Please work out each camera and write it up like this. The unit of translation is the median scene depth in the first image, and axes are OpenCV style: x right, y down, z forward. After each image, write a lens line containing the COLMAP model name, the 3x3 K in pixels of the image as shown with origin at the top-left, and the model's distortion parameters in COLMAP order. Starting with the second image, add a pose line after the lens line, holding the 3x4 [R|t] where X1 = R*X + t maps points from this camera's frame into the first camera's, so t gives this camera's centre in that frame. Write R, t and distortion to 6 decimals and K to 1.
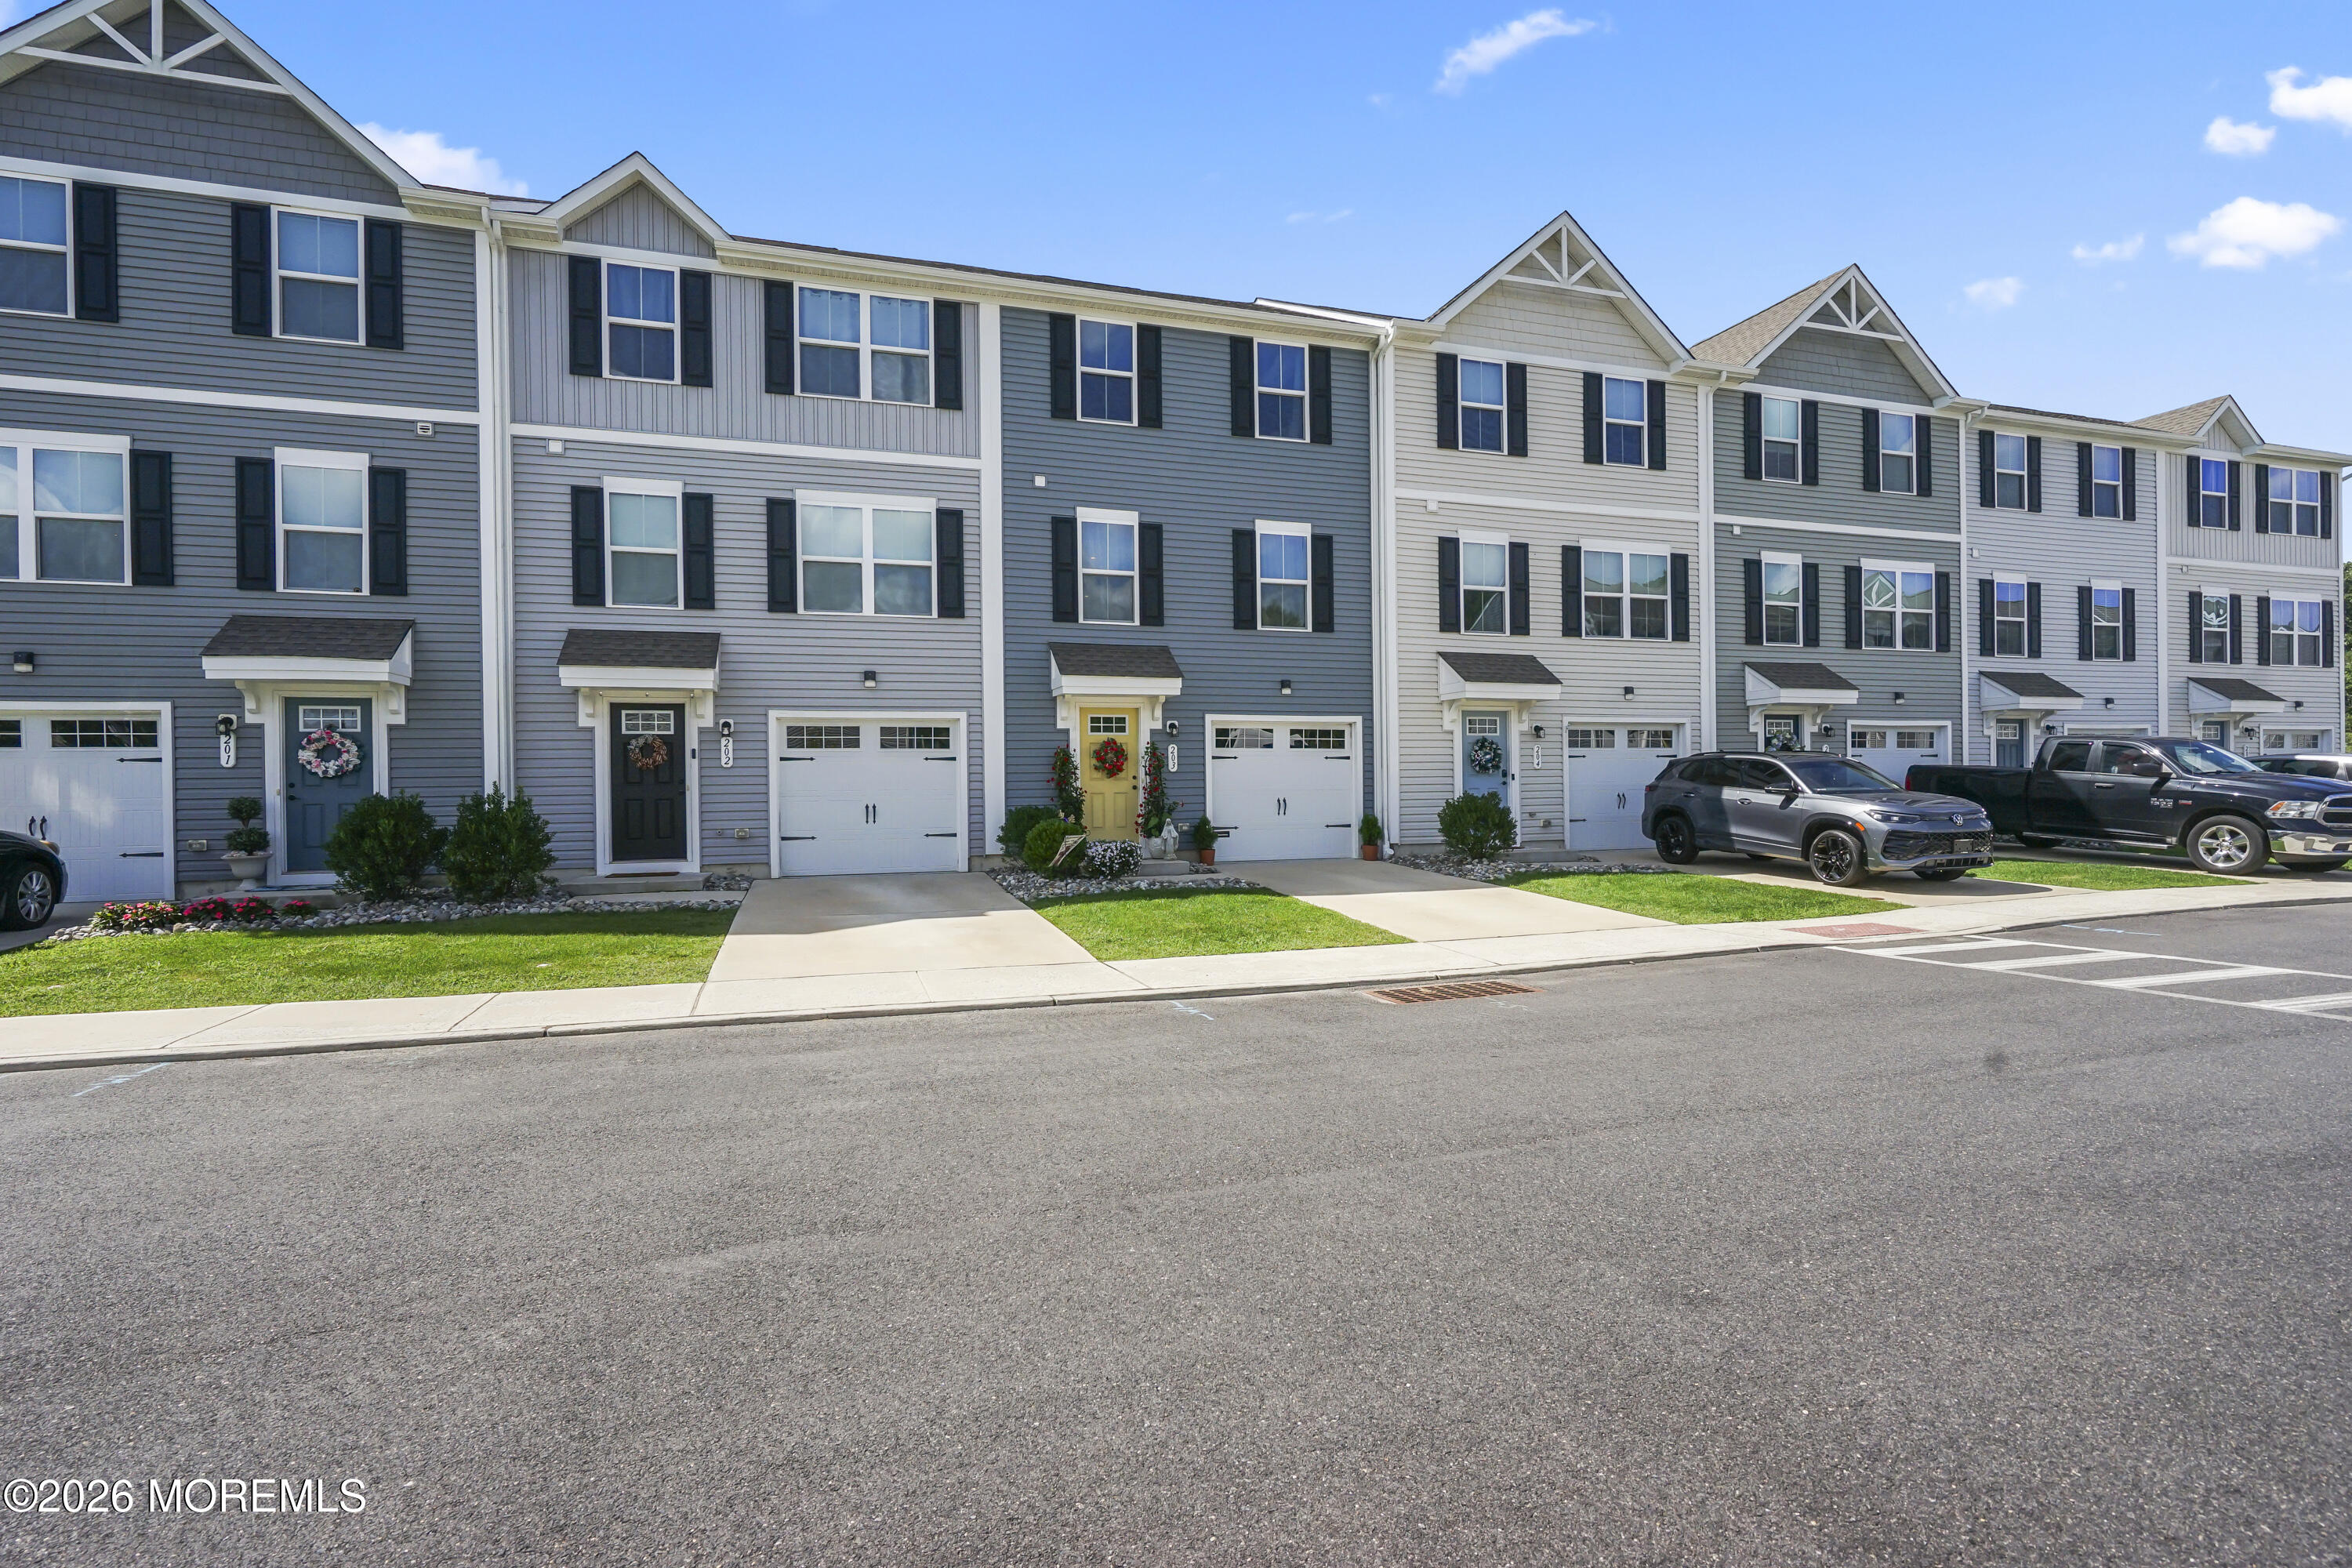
lens RADIAL K [[1041.3, 0, 1162.3], [0, 1041.3, 792.2], [0, 0, 1]] dist [-0.008740, 0.000659]
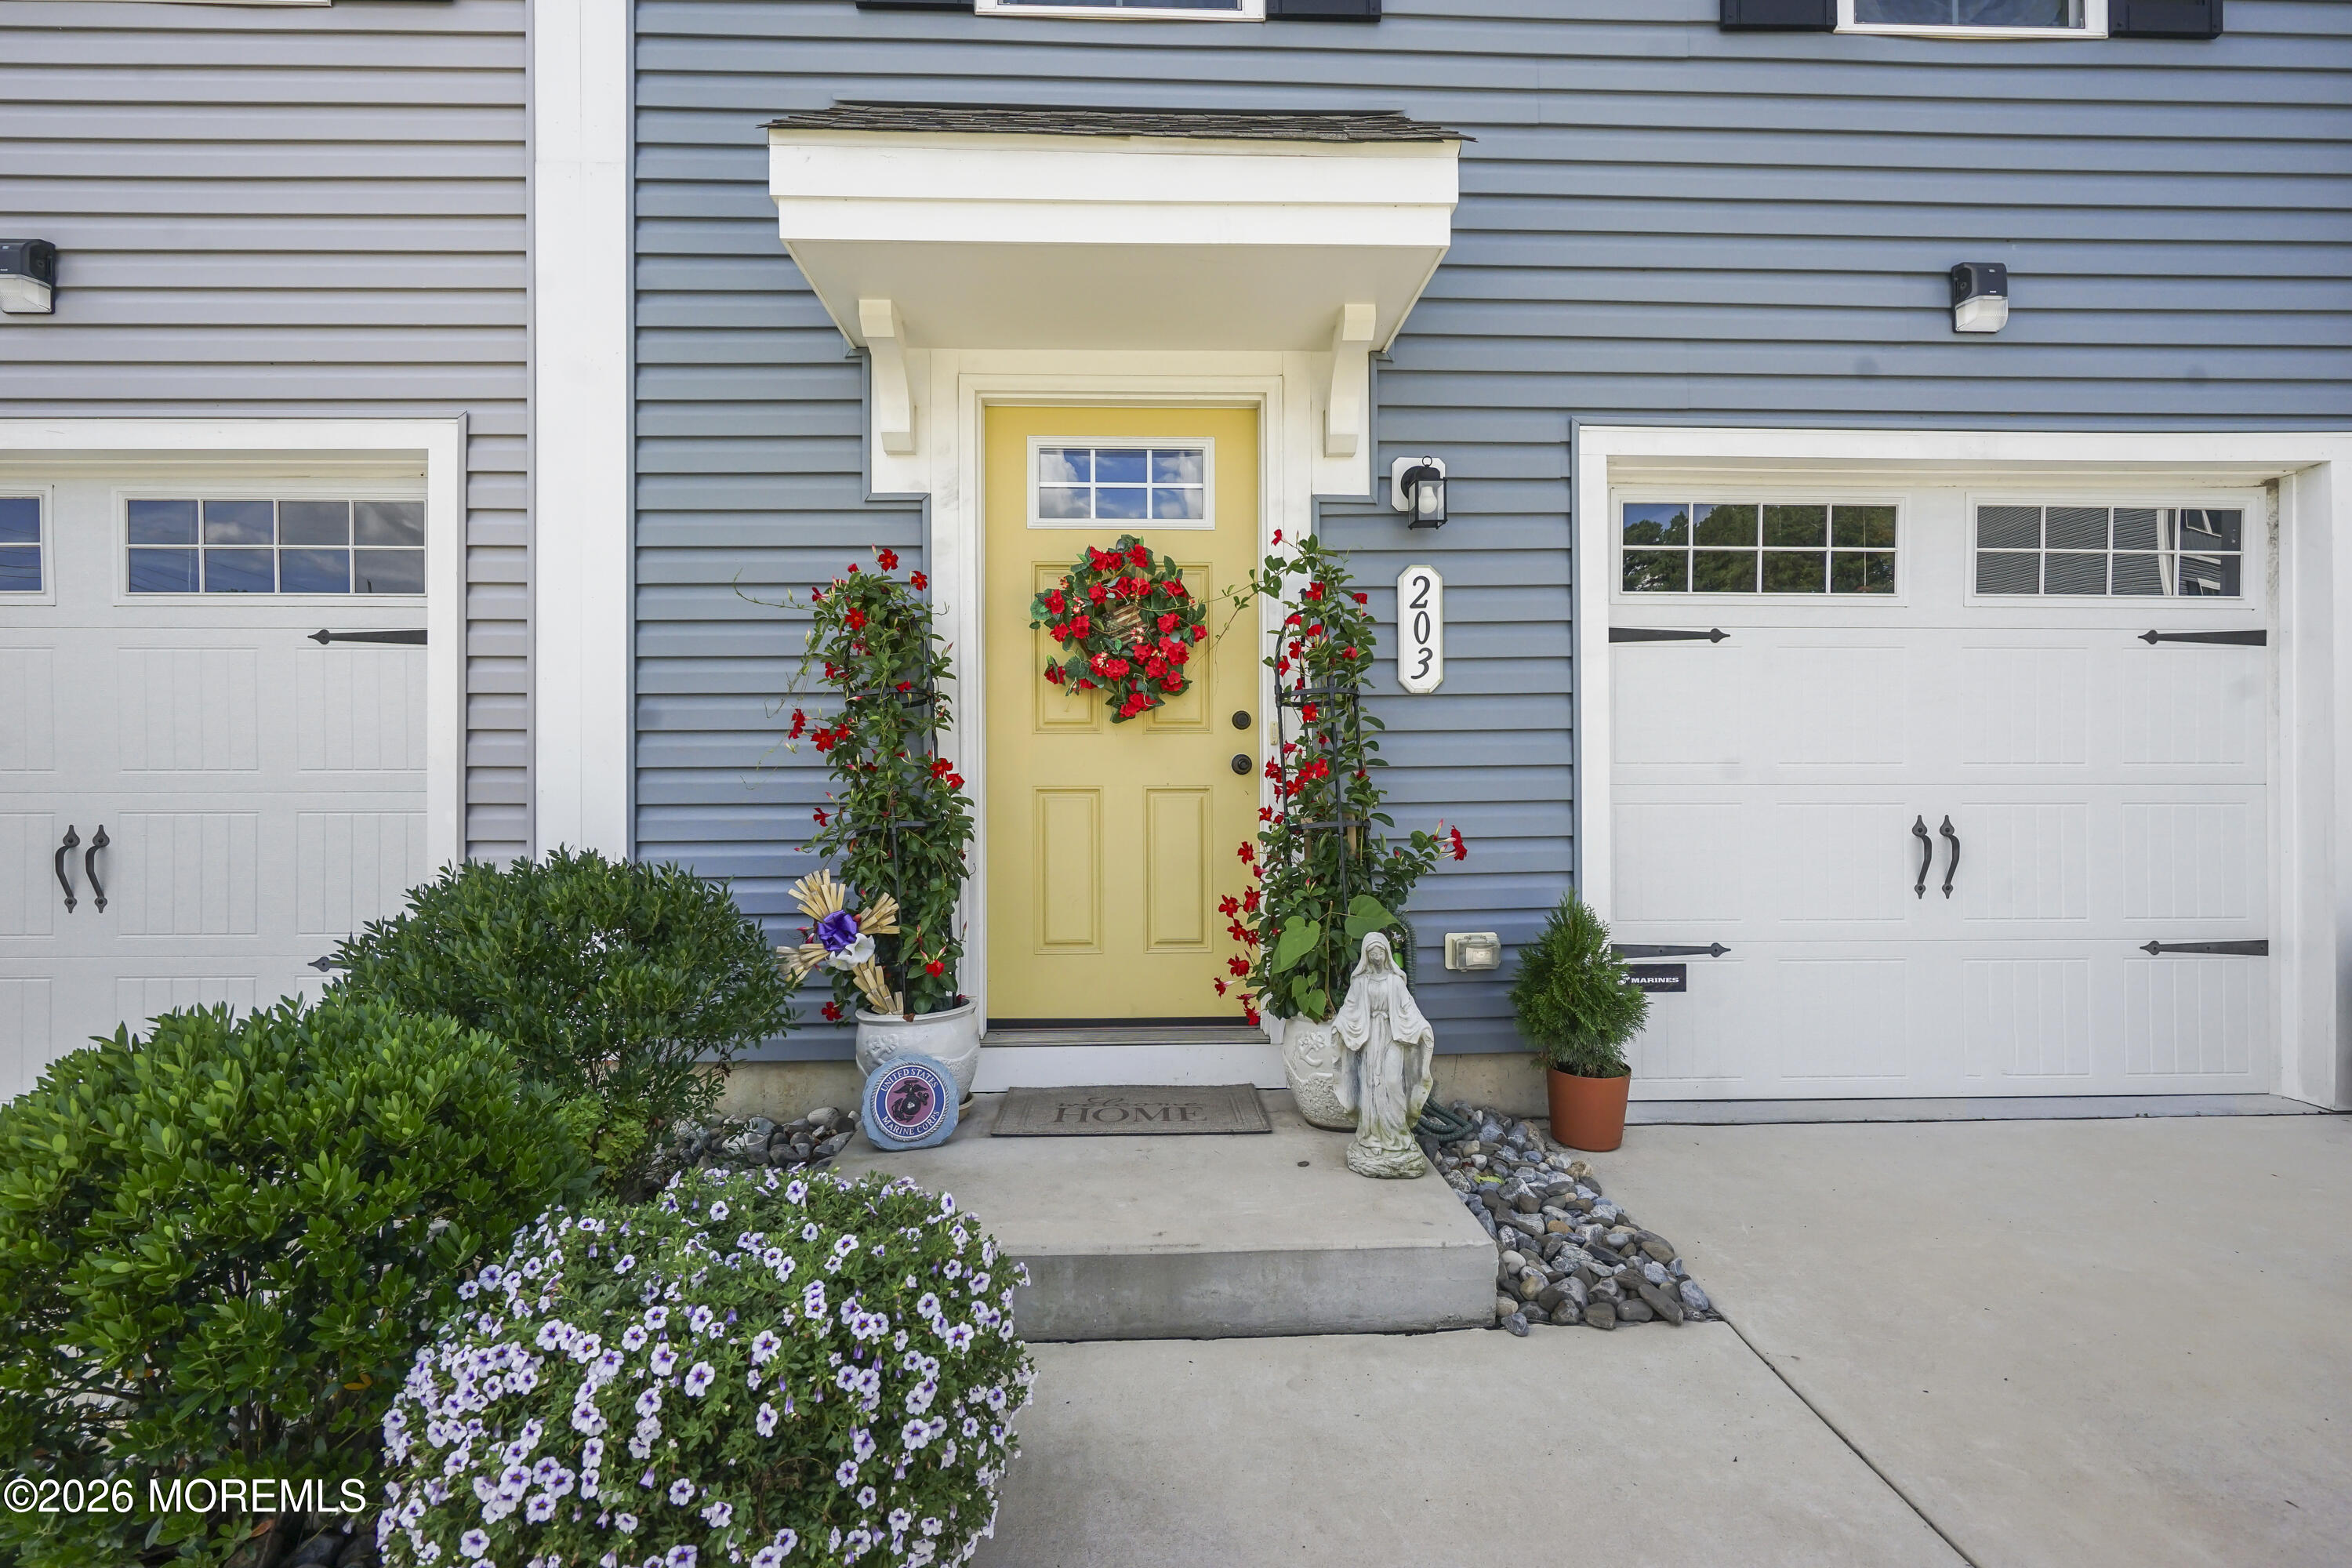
lens RADIAL K [[1093.1, 0, 1164.3], [0, 1093.1, 788.4], [0, 0, 1]] dist [-0.004692, 0.000549]
pose [[0.963741, 0.007842, -0.266725, 0.020067], [-0.007907, 0.999968, 0.000828, 0.000432], [0.266723, 0.001311, 0.963772, 0.788838]]
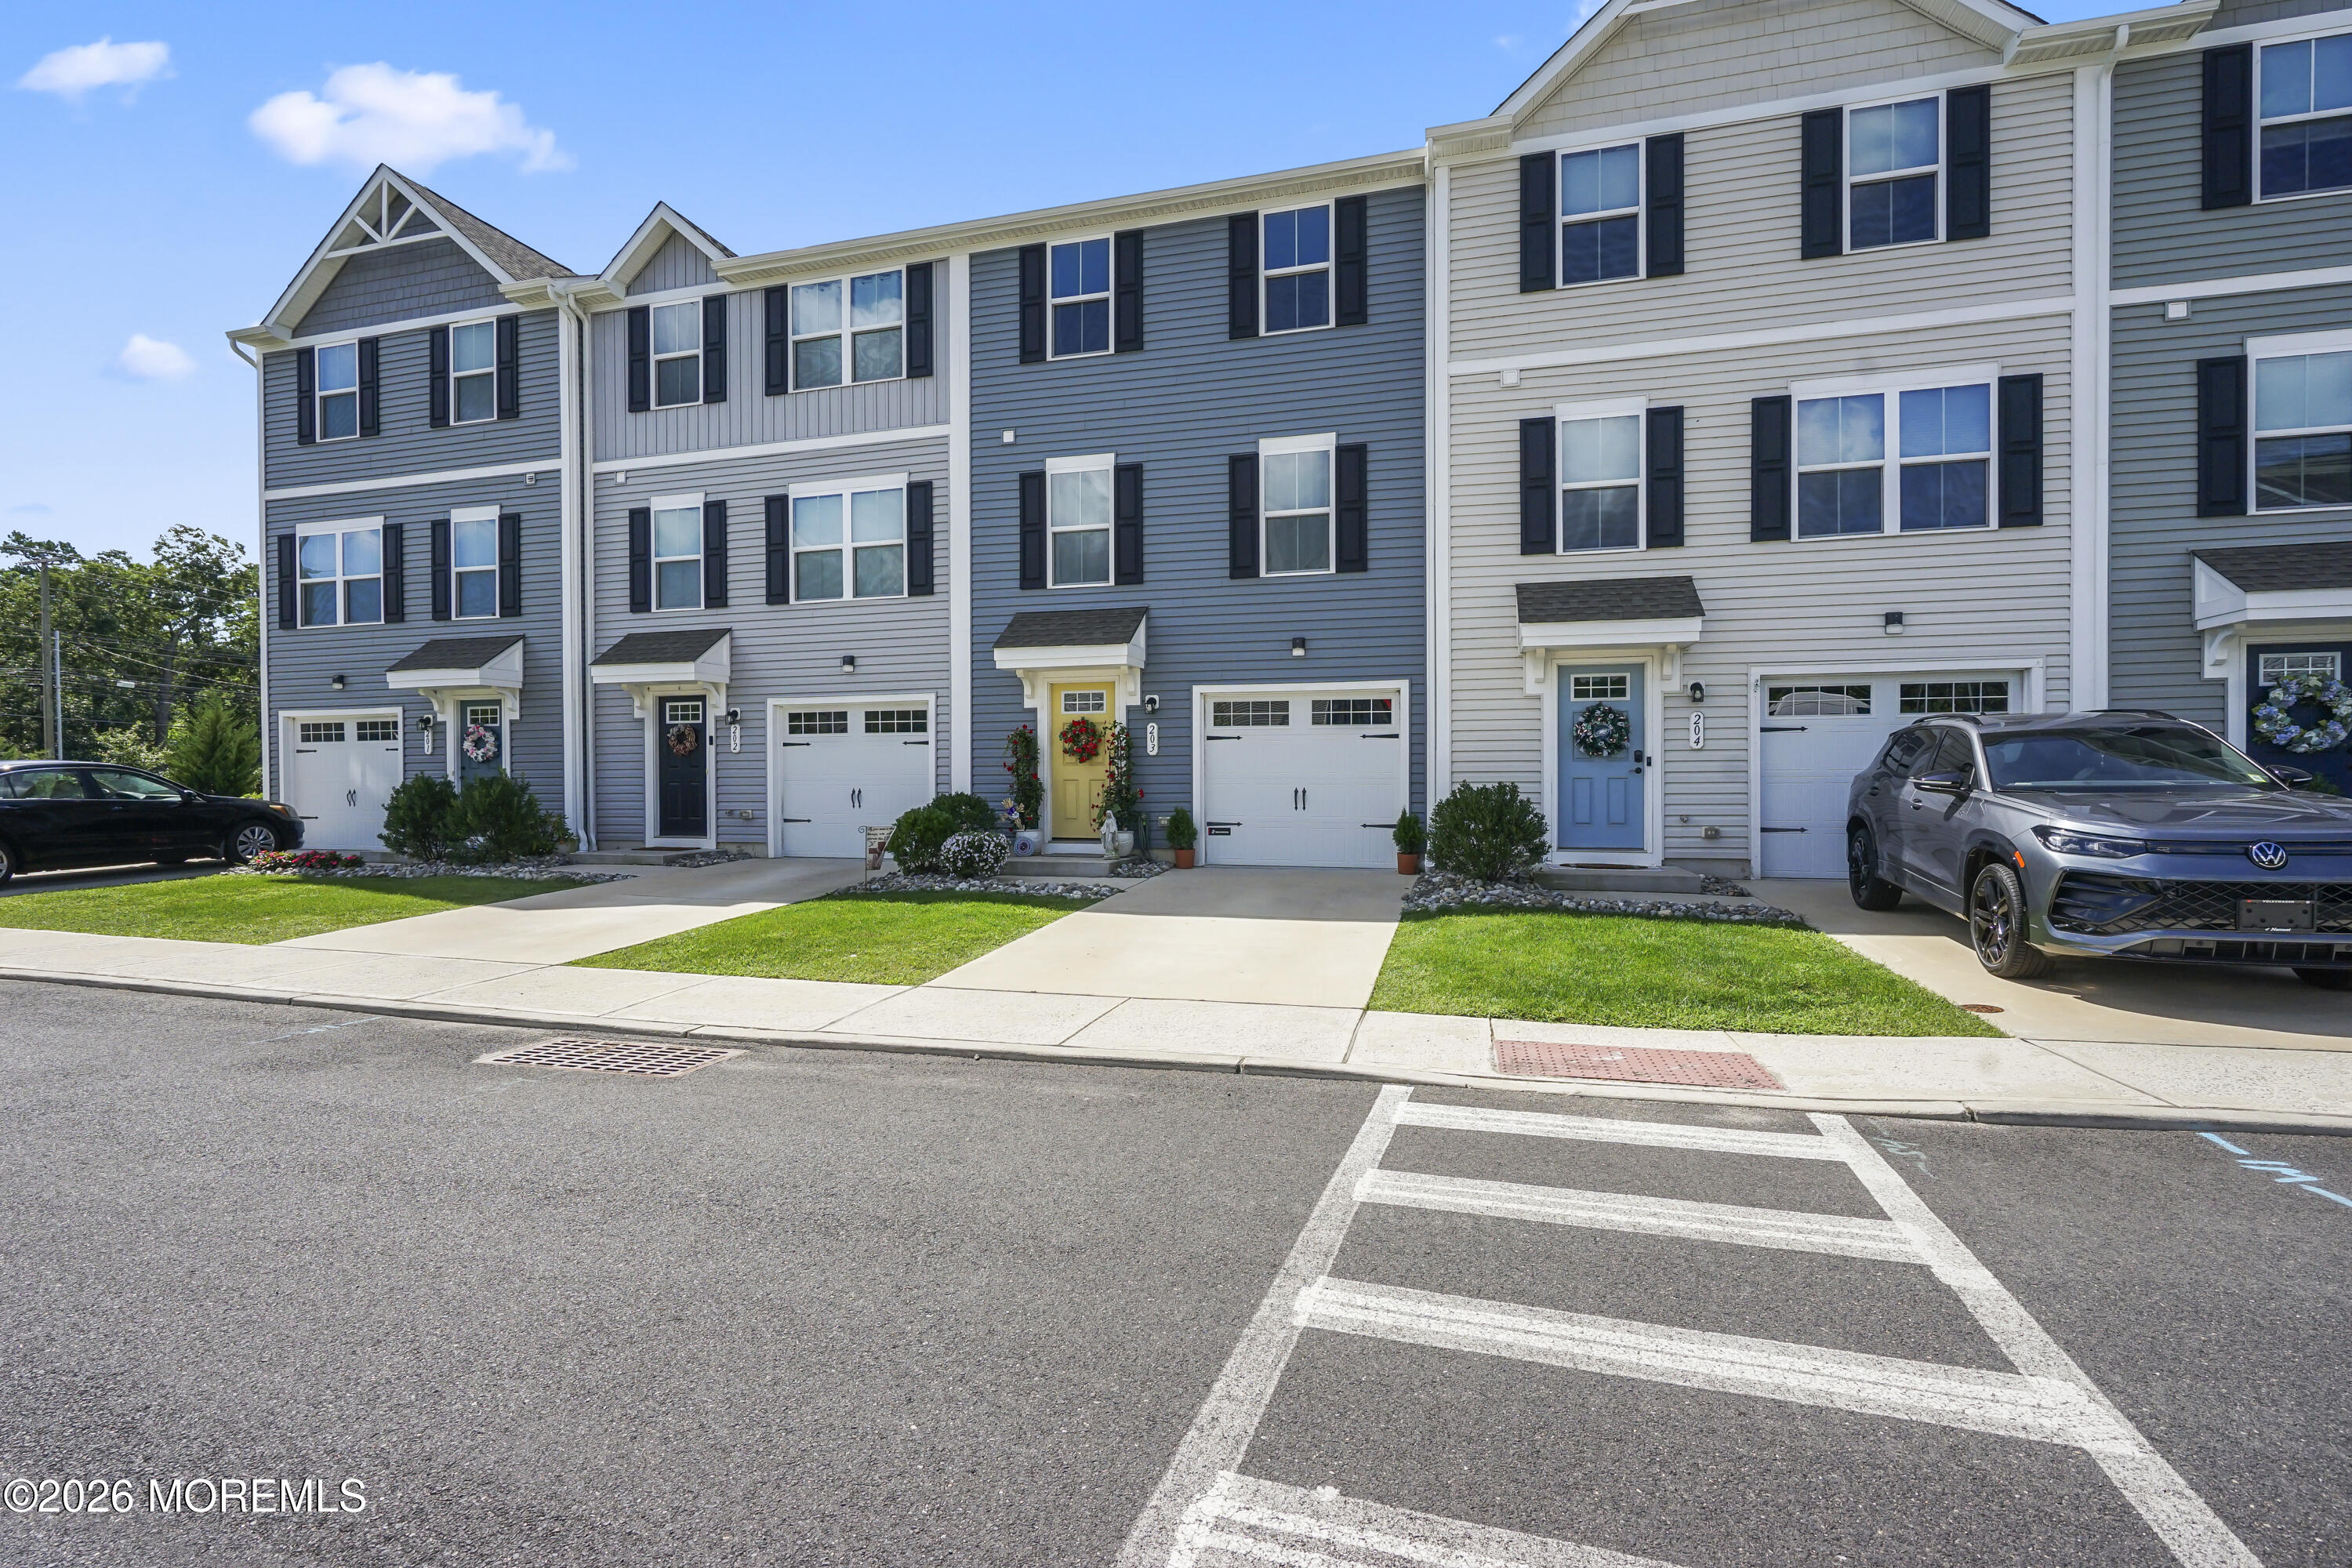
lens RADIAL K [[1093.1, 0, 1164.3], [0, 1093.1, 788.4], [0, 0, 1]] dist [-0.004692, 0.000549]
pose [[0.832715, 0.013998, -0.553525, 0.523739], [-0.007536, 0.999874, 0.013948, -0.005347], [0.553650, -0.007443, 0.832716, 0.273536]]
